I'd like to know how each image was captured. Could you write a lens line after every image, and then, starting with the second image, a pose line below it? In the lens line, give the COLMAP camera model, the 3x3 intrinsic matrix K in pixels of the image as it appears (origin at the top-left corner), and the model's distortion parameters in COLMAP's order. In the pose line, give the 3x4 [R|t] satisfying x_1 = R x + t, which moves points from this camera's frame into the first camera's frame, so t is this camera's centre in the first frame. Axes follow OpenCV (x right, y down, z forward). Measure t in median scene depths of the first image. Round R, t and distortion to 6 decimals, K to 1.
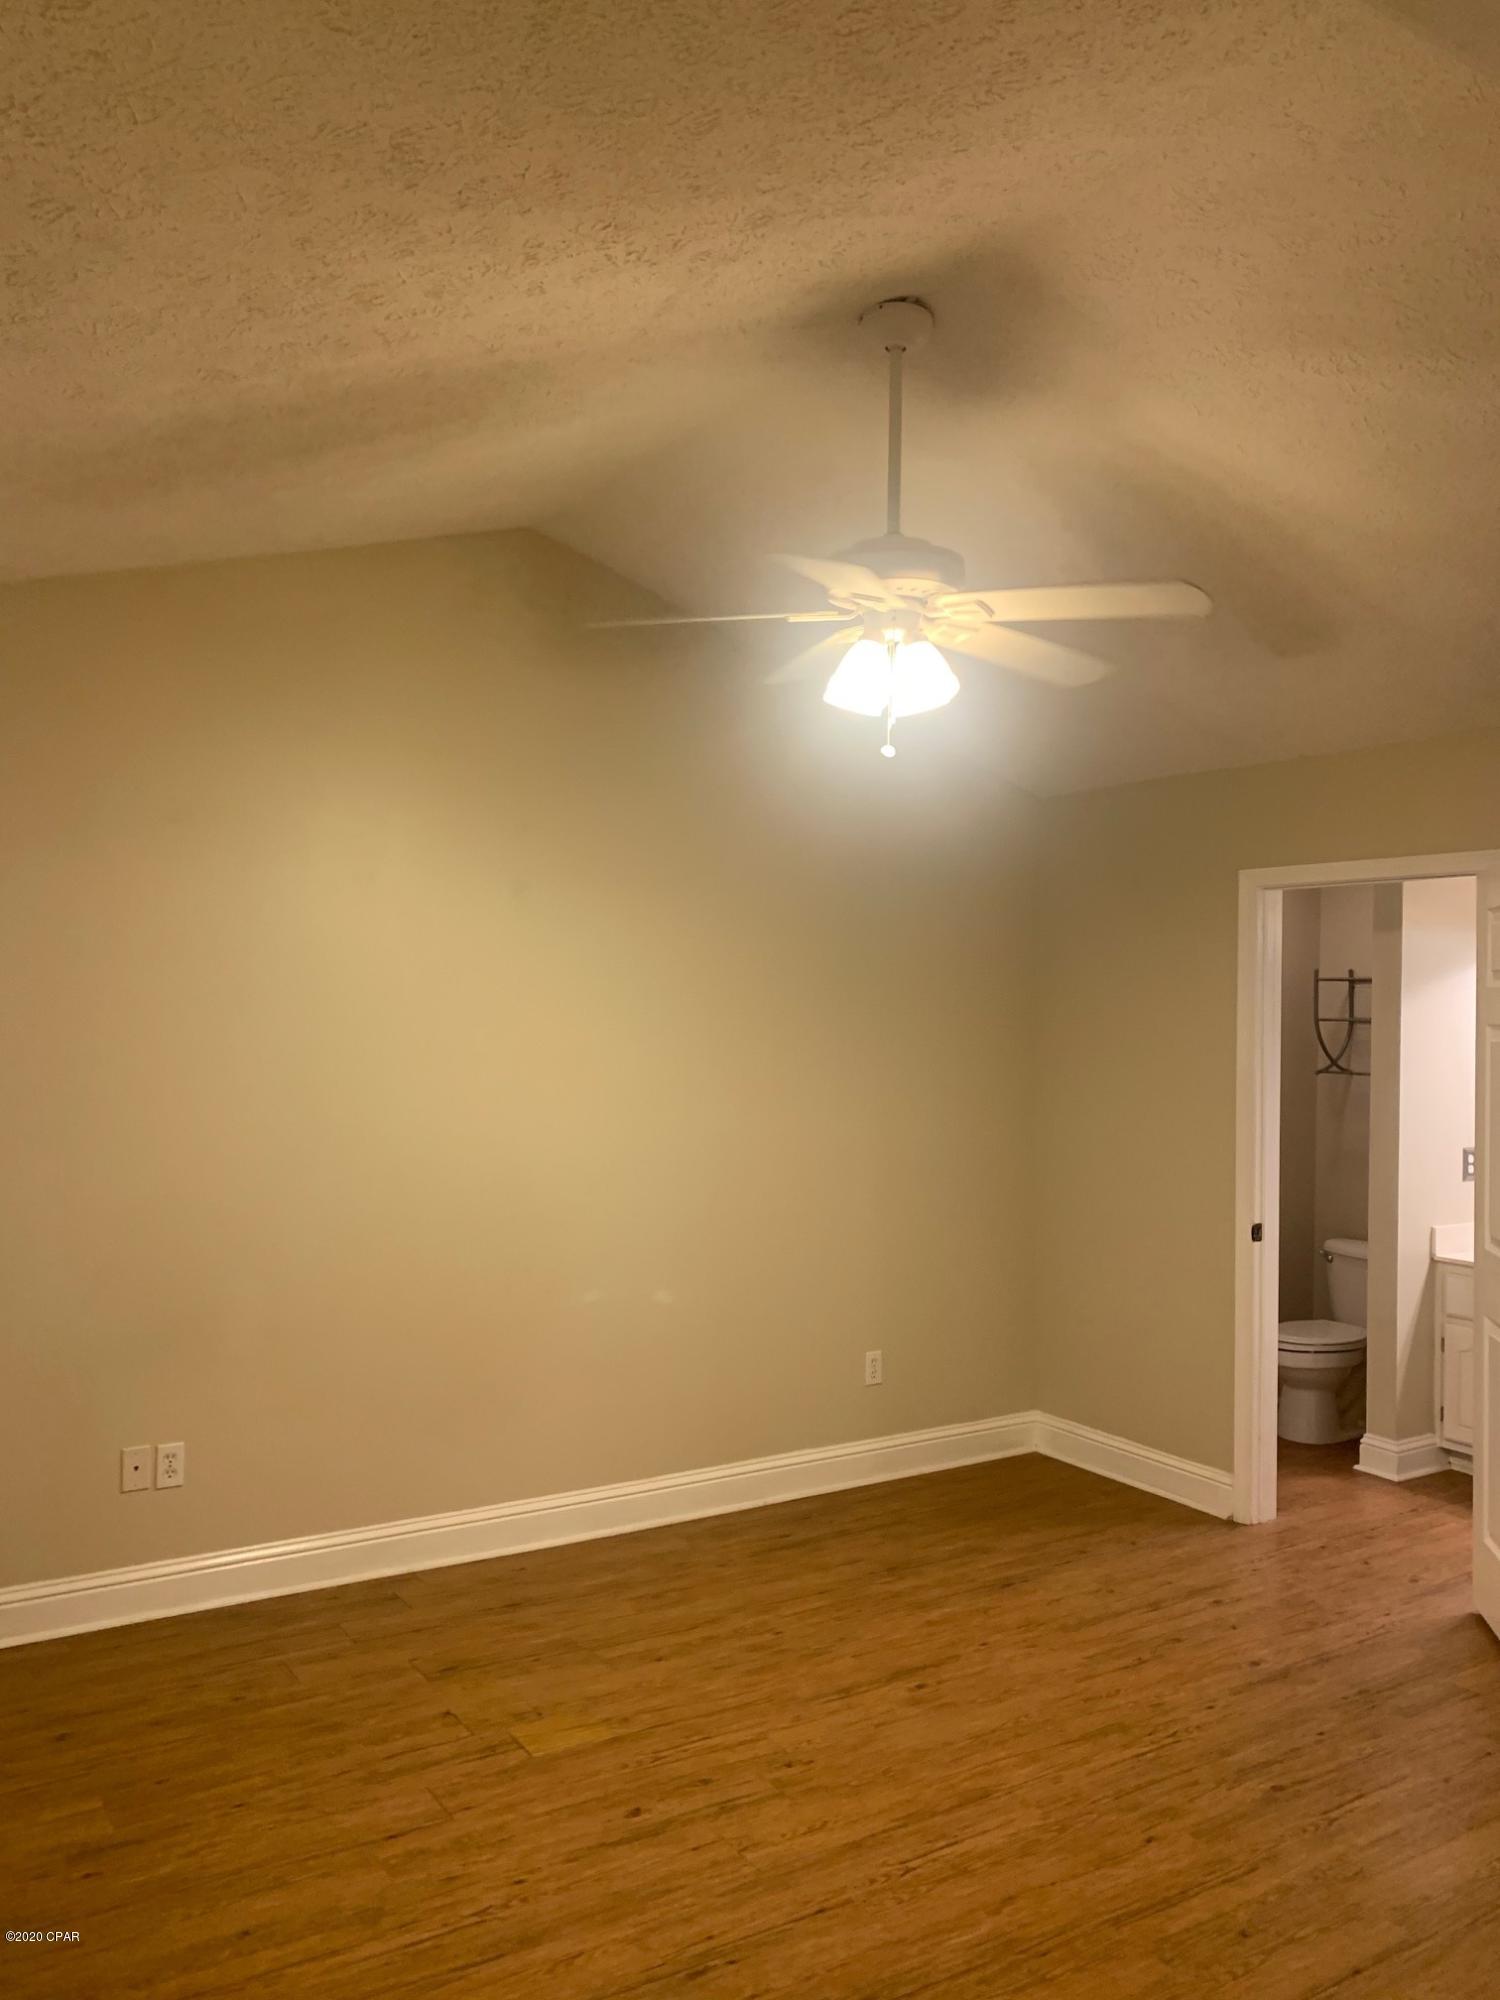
lens RADIAL K [[1516.6, 0, 745.3], [0, 1516.6, 1000.9], [0, 0, 1]] dist [0.014975, -0.014464]
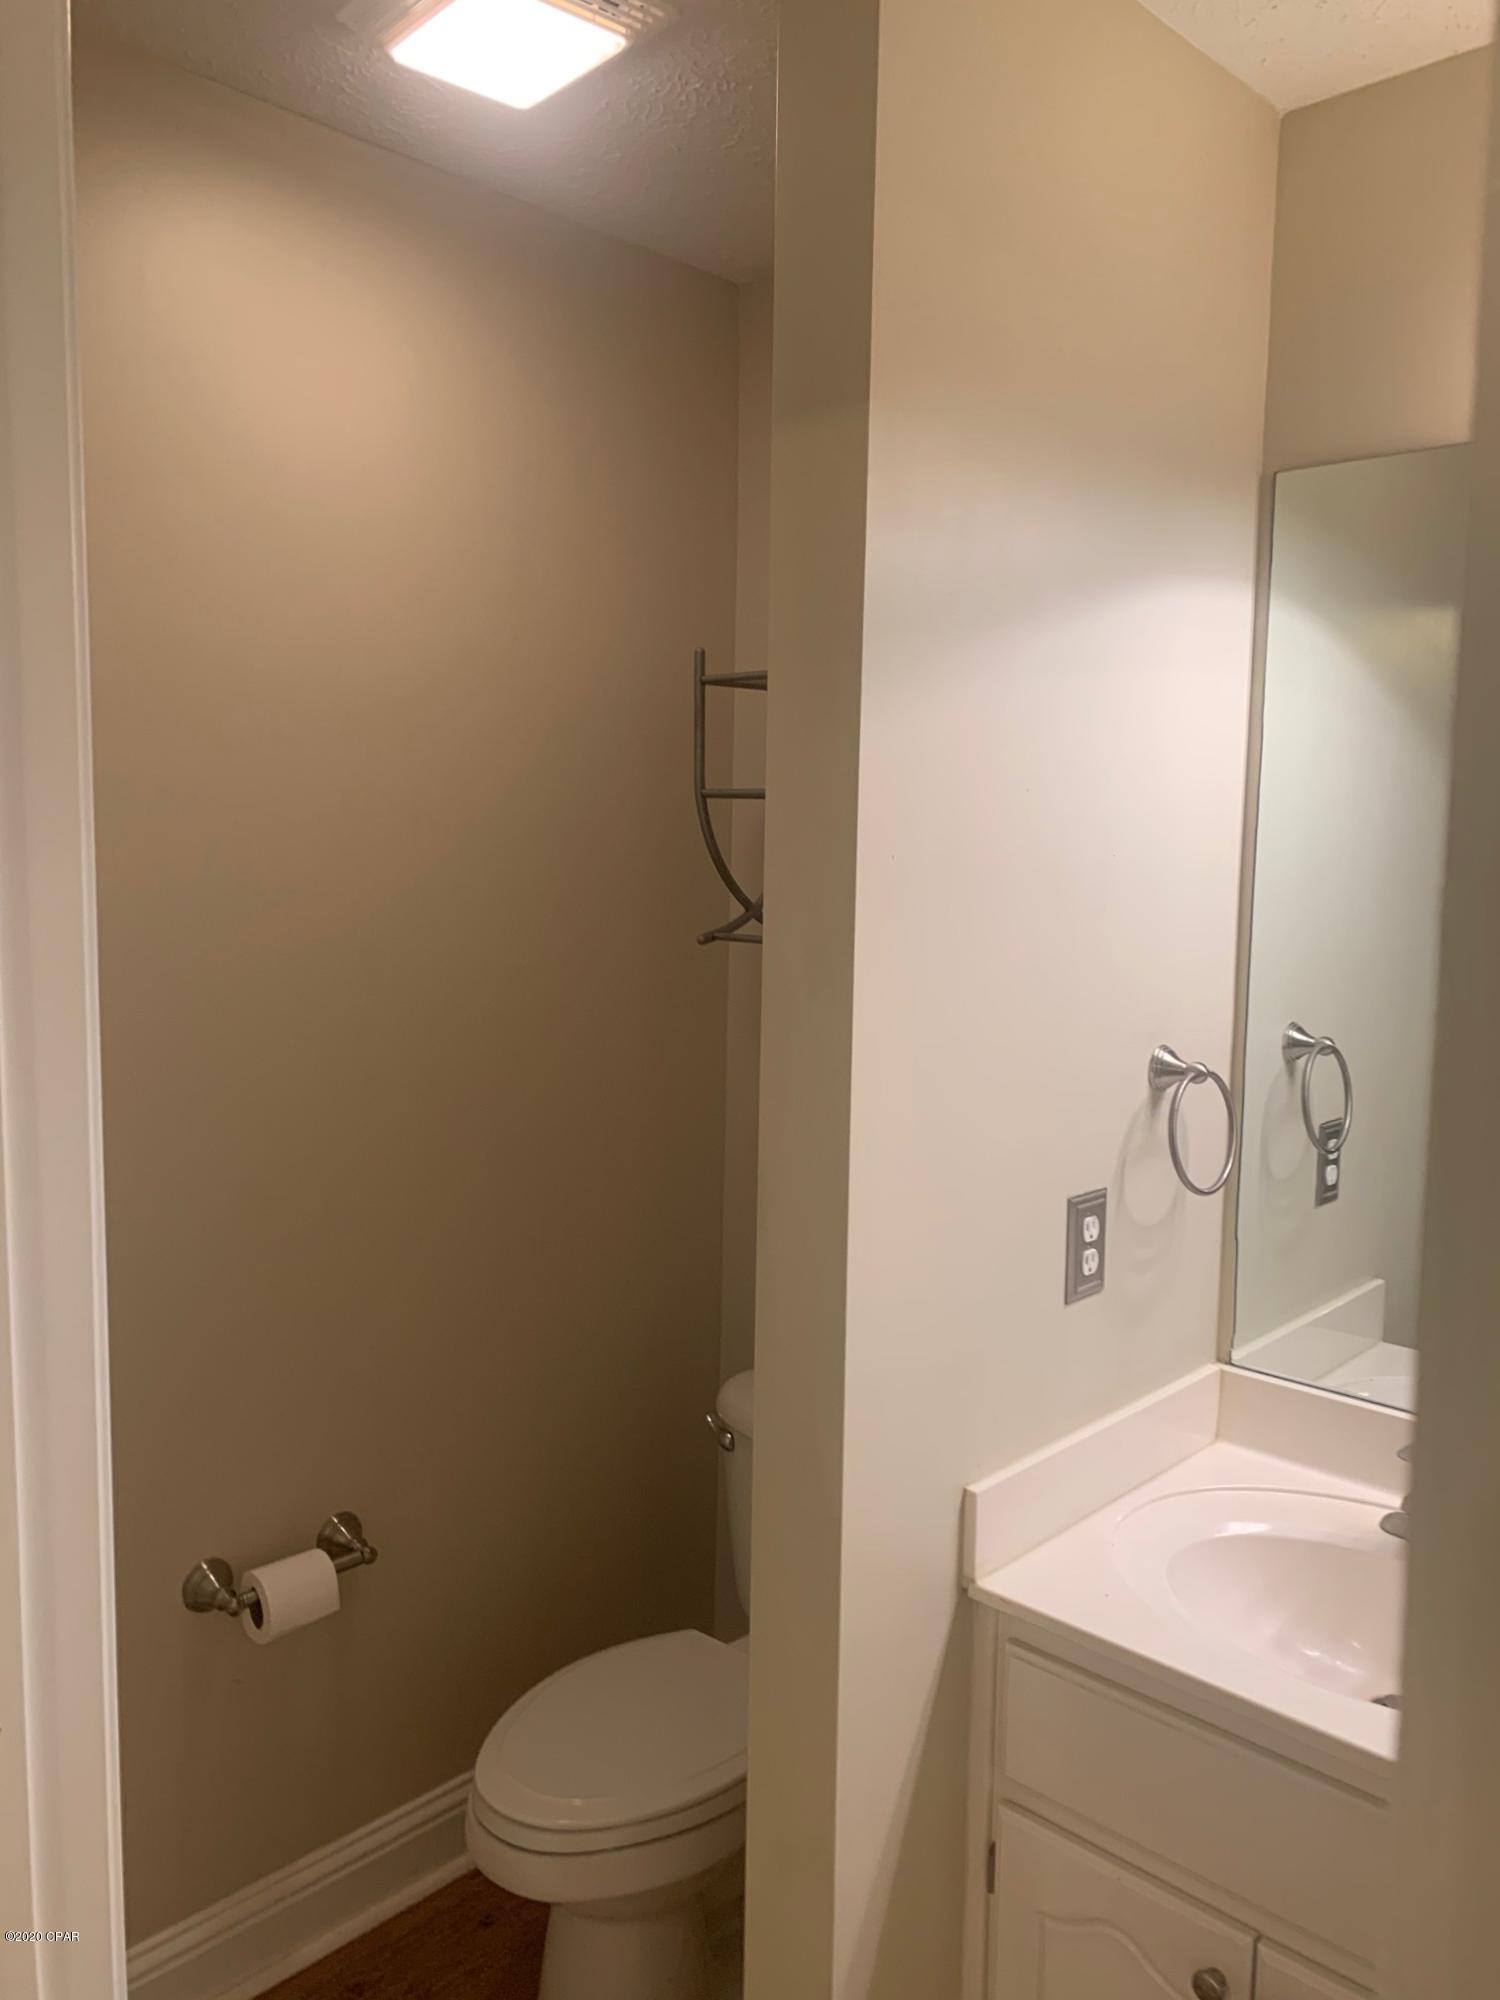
lens RADIAL K [[1516.6, 0, 751.2], [0, 1516.6, 1001.2], [0, 0, 1]] dist [0.014975, -0.014464]
pose [[0.966799, -0.018597, 0.254862, 0.336238], [-0.006165, 0.995361, 0.096017, 0.030515], [-0.255465, -0.094400, 0.962199, 0.732393]]
